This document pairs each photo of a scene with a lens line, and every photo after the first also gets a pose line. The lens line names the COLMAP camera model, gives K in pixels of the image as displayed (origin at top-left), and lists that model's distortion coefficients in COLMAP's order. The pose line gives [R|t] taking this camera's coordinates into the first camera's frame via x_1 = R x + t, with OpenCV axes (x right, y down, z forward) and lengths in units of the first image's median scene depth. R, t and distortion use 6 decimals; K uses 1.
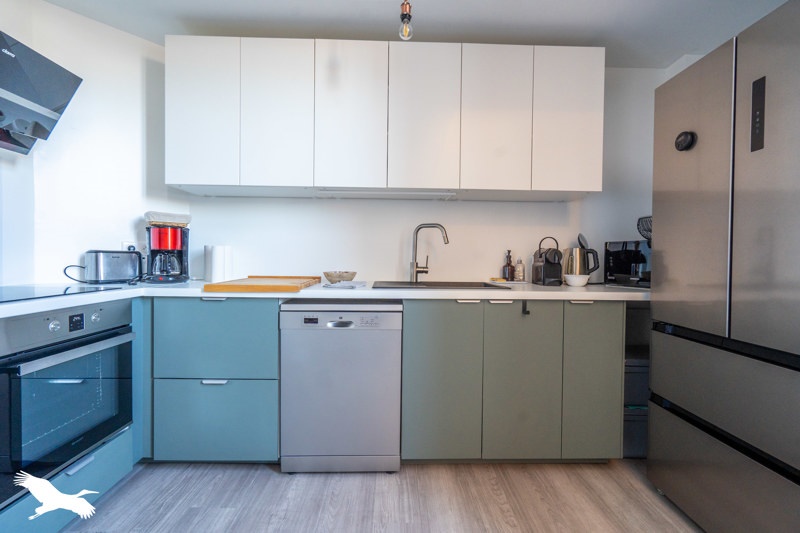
lens RADIAL K [[373.8, 0, 400.0], [0, 373.8, 266.5], [0, 0, 1]] dist [-0.001146, -0.000493]
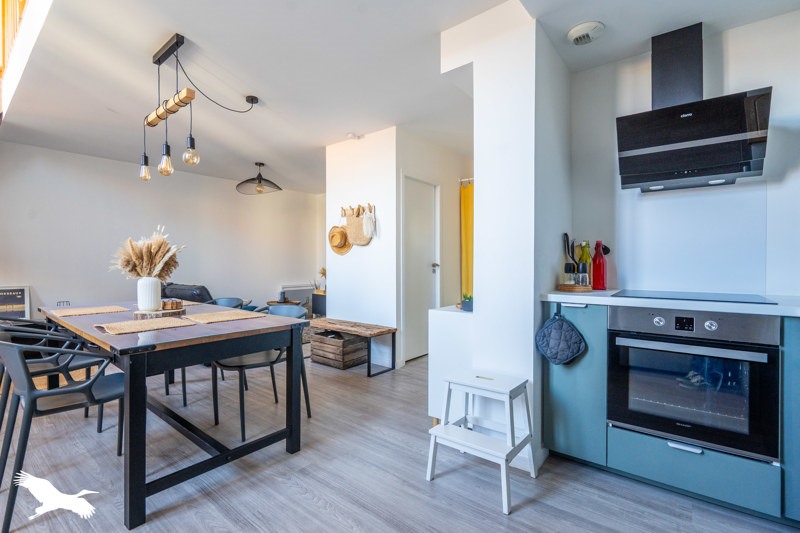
lens RADIAL K [[373.8, 0, 400.0], [0, 373.8, 266.5], [0, 0, 1]] dist [-0.001146, -0.000493]
pose [[-0.644677, -0.009594, -0.764395, 0.606730], [-0.024745, 0.999659, 0.008323, -0.017797], [0.764055, 0.024281, -0.644694, 1.057744]]
